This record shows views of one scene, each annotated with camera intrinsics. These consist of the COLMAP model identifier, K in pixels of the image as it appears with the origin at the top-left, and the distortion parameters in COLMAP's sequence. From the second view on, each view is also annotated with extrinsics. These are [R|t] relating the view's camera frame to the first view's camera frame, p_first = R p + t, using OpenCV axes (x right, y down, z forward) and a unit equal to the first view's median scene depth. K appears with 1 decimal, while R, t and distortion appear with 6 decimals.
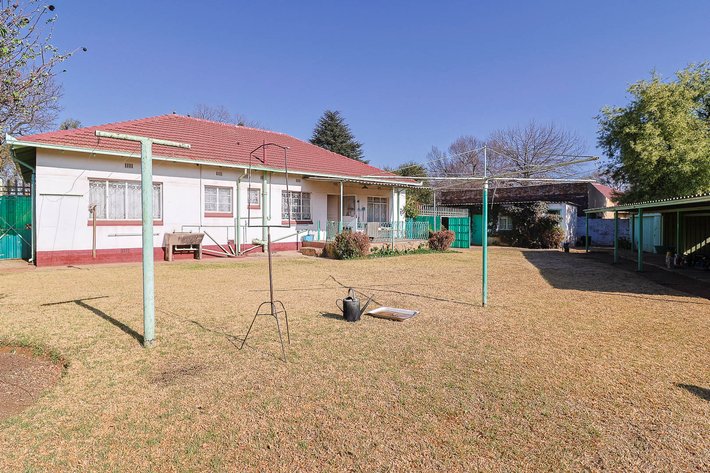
lens RADIAL K [[366.2, 0, 358.6], [0, 366.2, 237.4], [0, 0, 1]] dist [-0.017071, -0.002517]
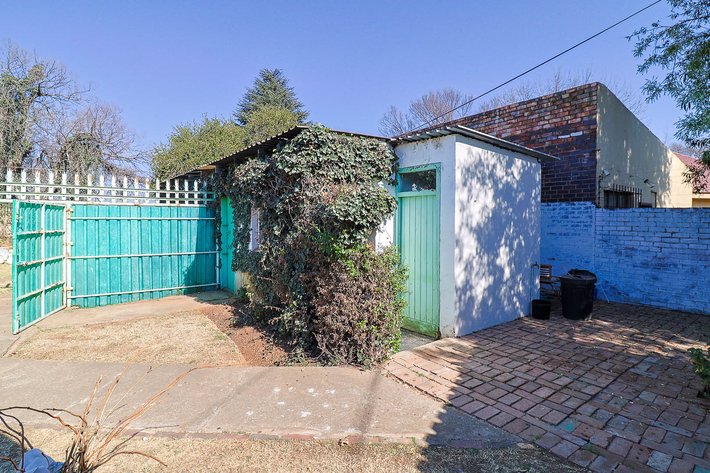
lens RADIAL K [[366.2, 0, 354.9], [0, 366.2, 231.9], [0, 0, 1]] dist [-0.017071, -0.002517]
pose [[0.992433, 0.001121, -0.122779, 0.809408], [-0.001229, 0.999999, -0.000803, -0.054542], [0.122778, 0.000947, 0.992434, 1.172090]]
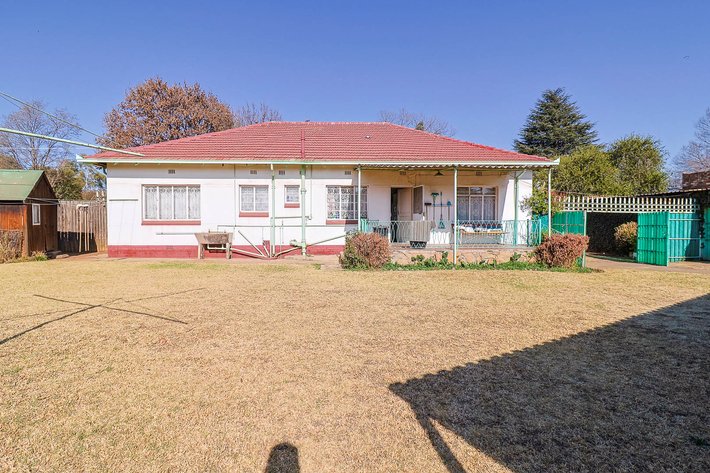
lens RADIAL K [[366.2, 0, 357.9], [0, 366.2, 235.9], [0, 0, 1]] dist [-0.017071, -0.002517]
pose [[0.783937, 0.015067, -0.620658, 0.409456], [-0.023406, 0.999712, -0.005294, -0.005346], [0.620399, 0.018677, 0.784064, 0.378186]]
